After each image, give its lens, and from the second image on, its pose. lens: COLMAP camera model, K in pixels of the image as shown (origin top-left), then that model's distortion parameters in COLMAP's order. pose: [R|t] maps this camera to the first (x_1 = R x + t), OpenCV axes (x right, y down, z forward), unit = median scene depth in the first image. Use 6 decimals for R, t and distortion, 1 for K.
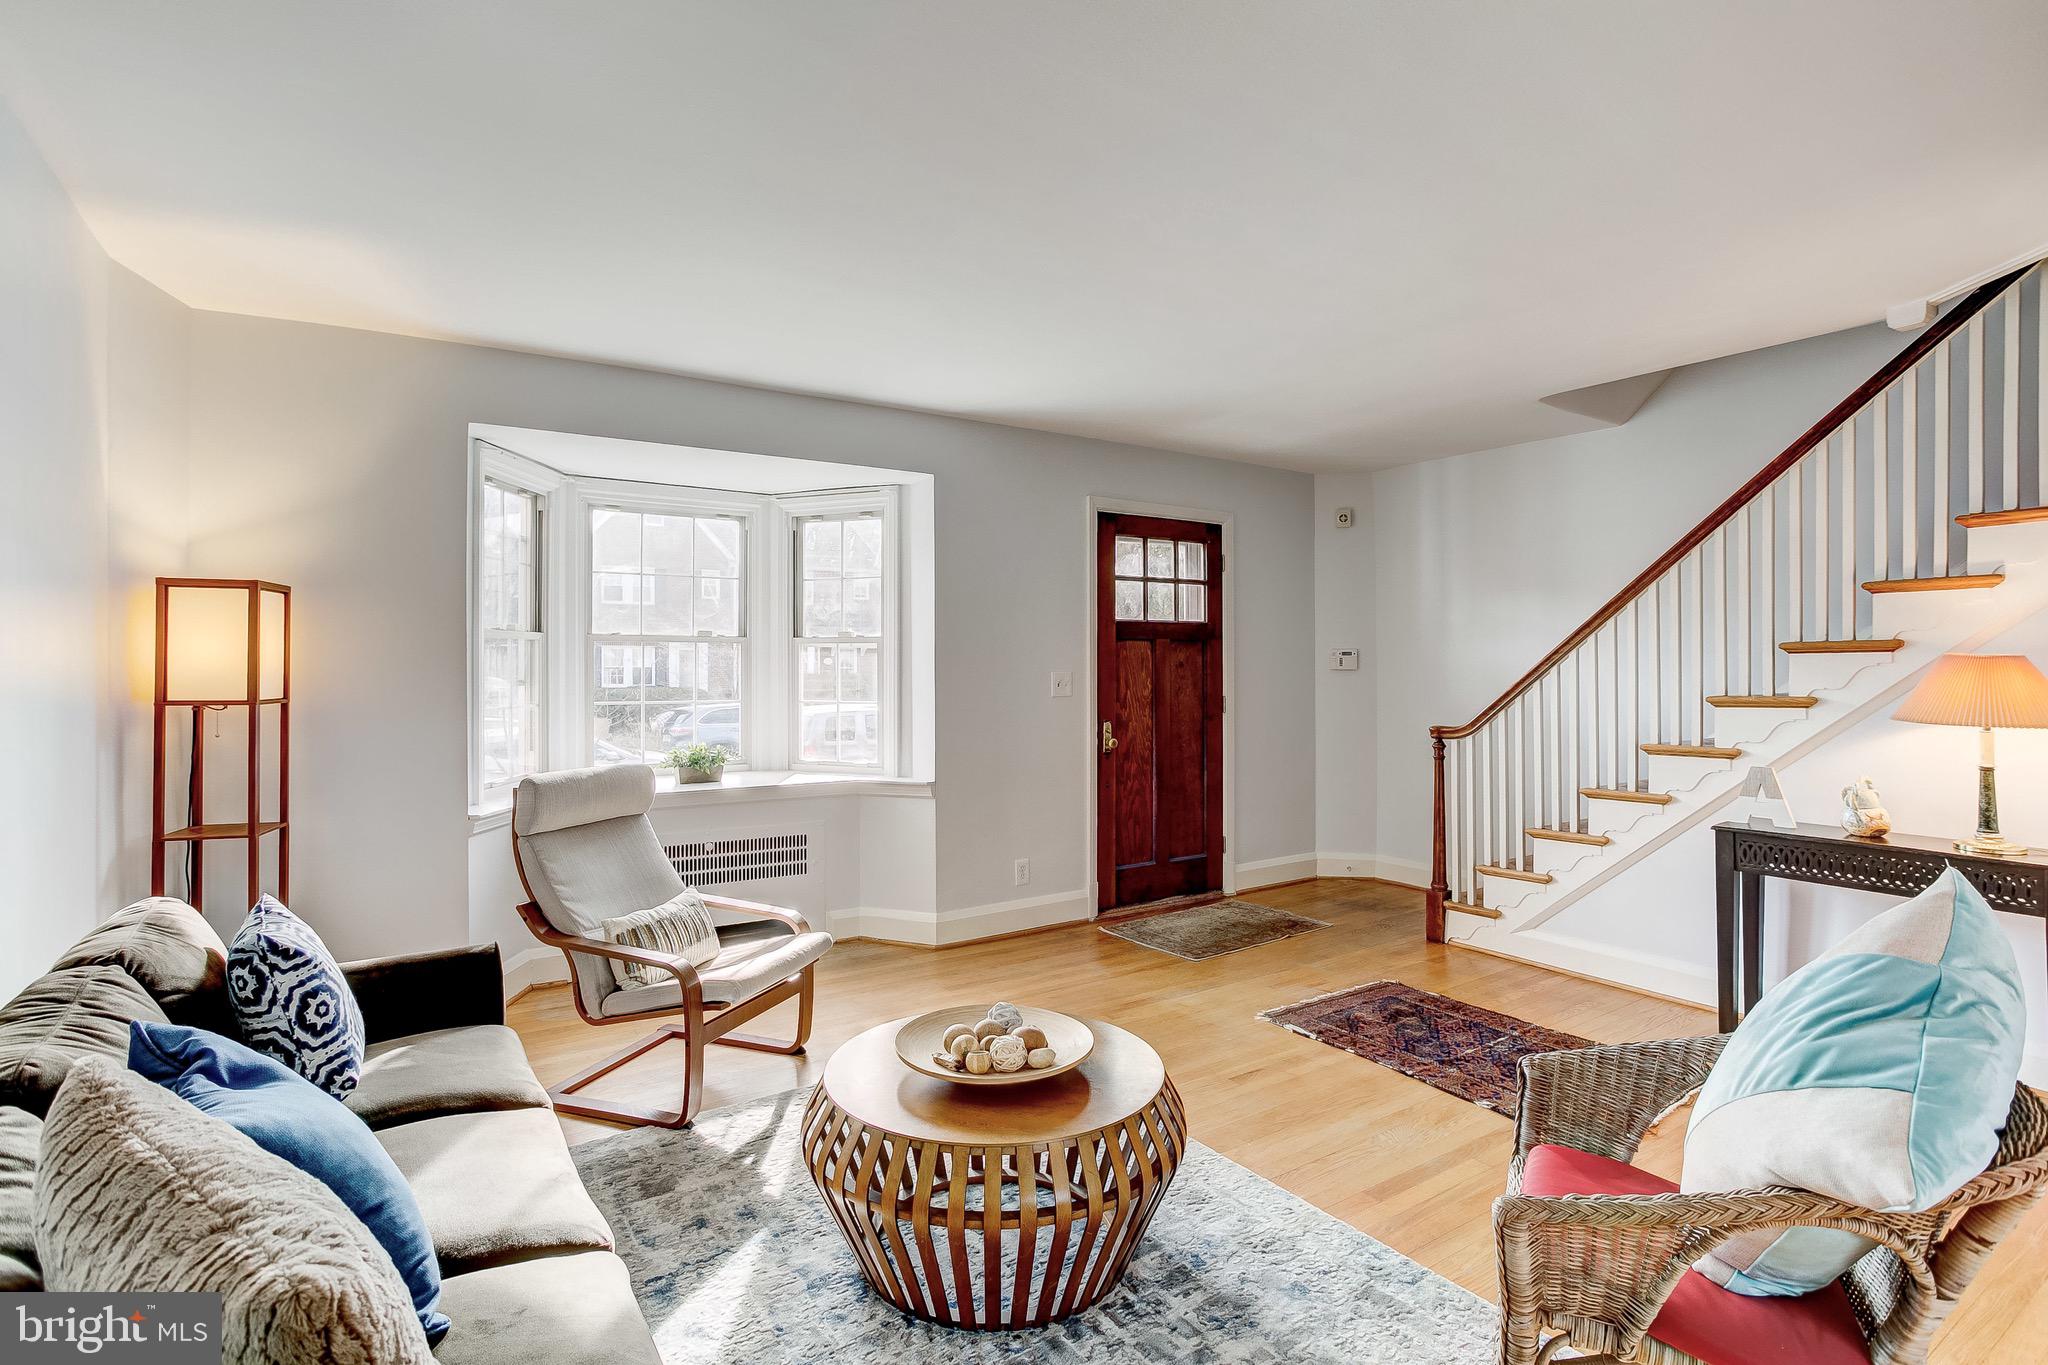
lens RADIAL K [[995.6, 0, 1020.3], [0, 995.6, 665.4], [0, 0, 1]] dist [-0.036728, 0.015152]
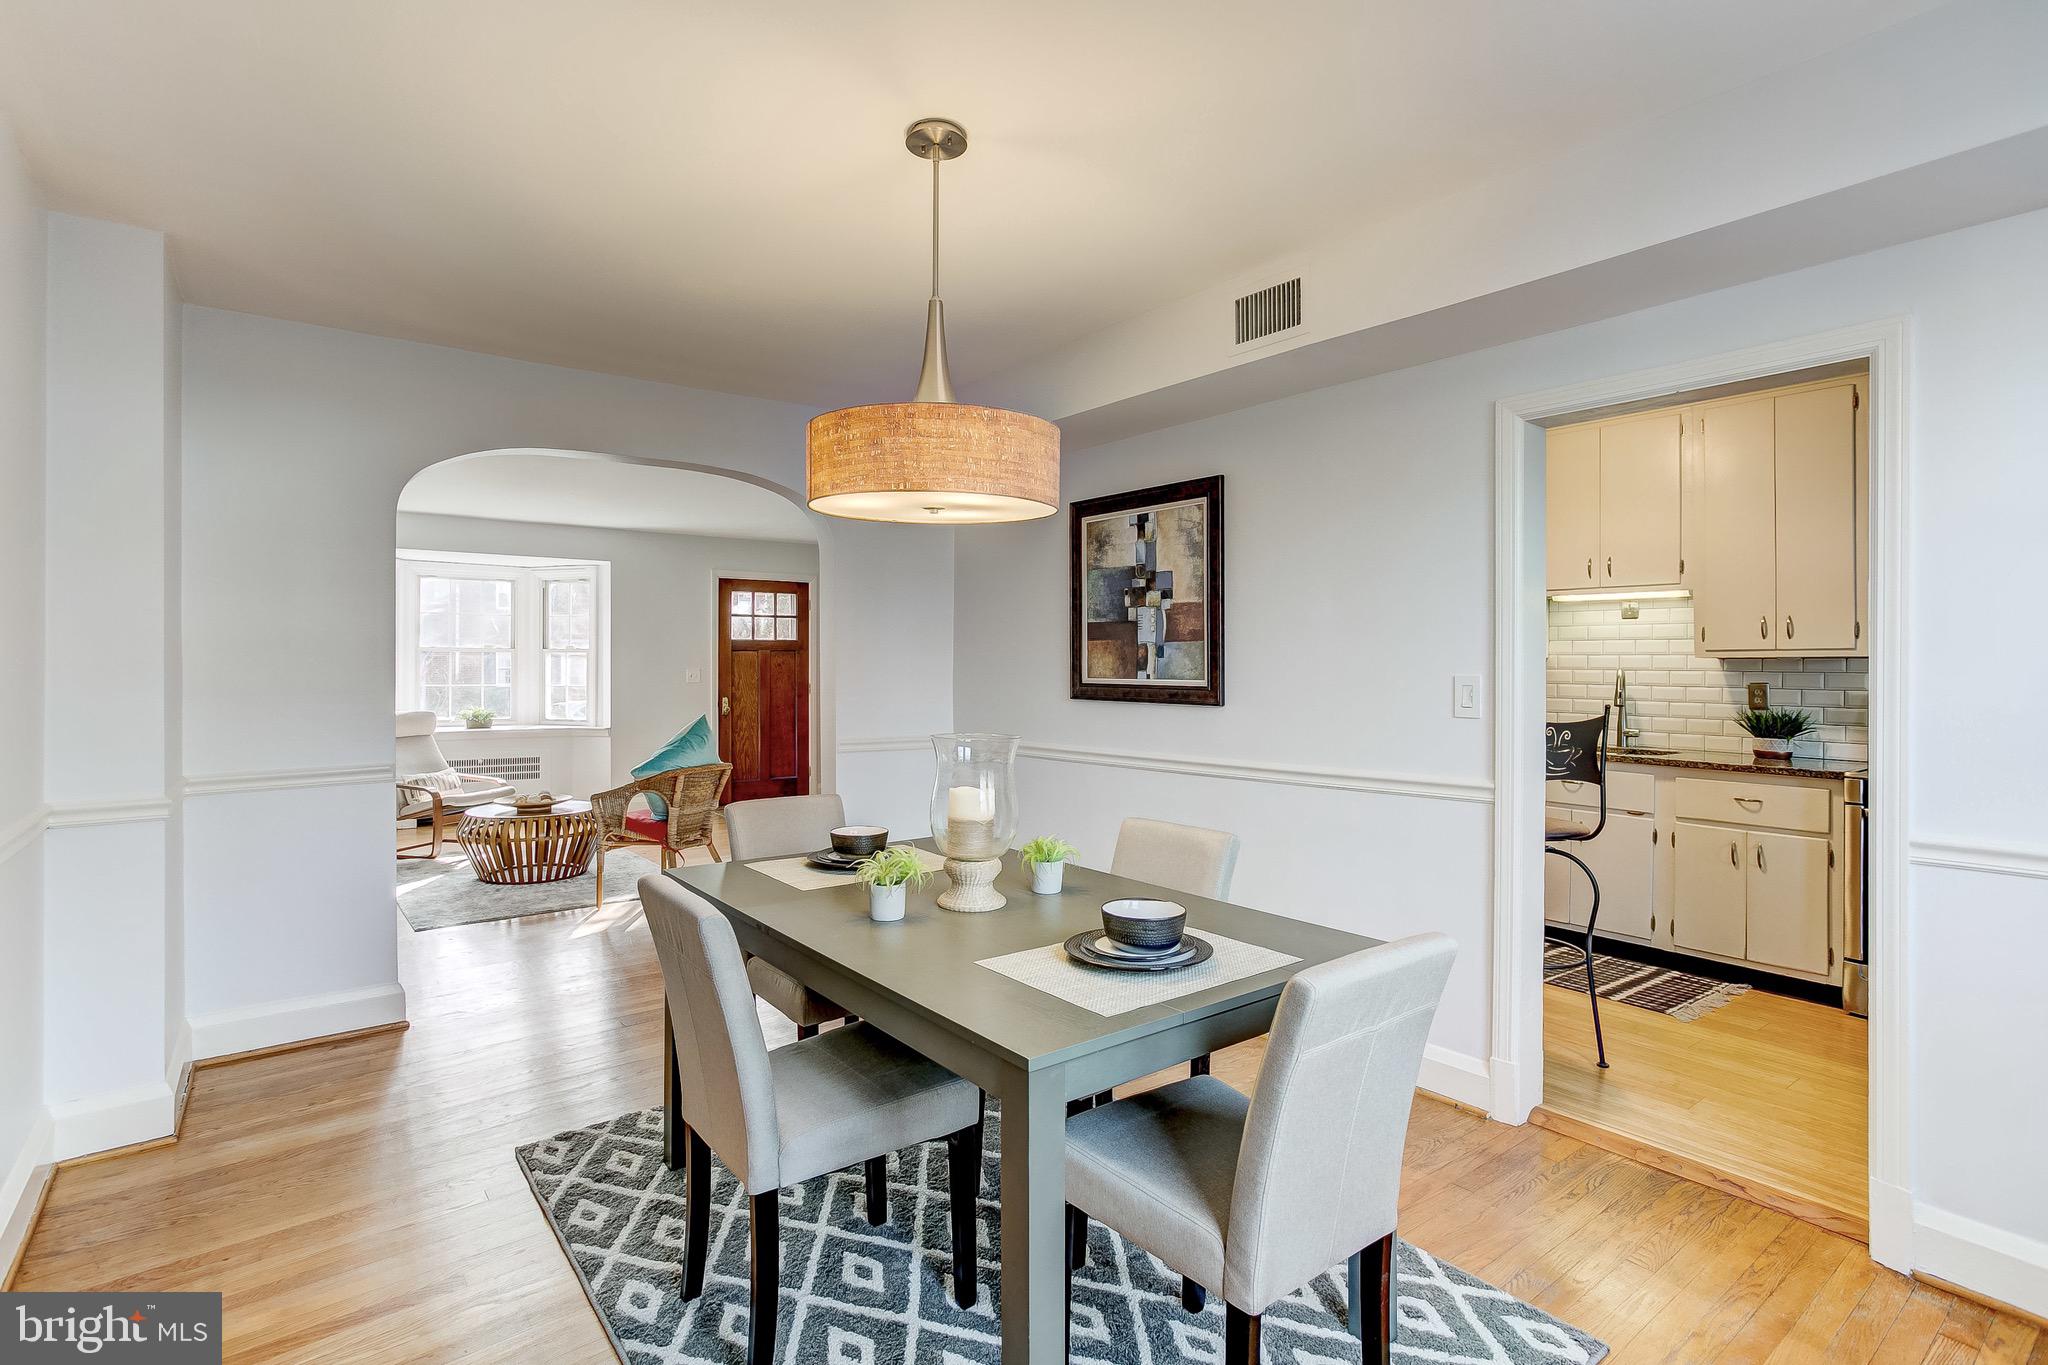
lens RADIAL K [[1014.1, 0, 1022.5], [0, 1014.1, 679.7], [0, 0, 1]] dist [-0.016930, 0.001334]
pose [[0.998431, -0.001579, 0.055973, 0.510904], [0.001049, 0.999955, 0.009481, 0.009222], [-0.055985, -0.009408, 0.998387, -0.814676]]
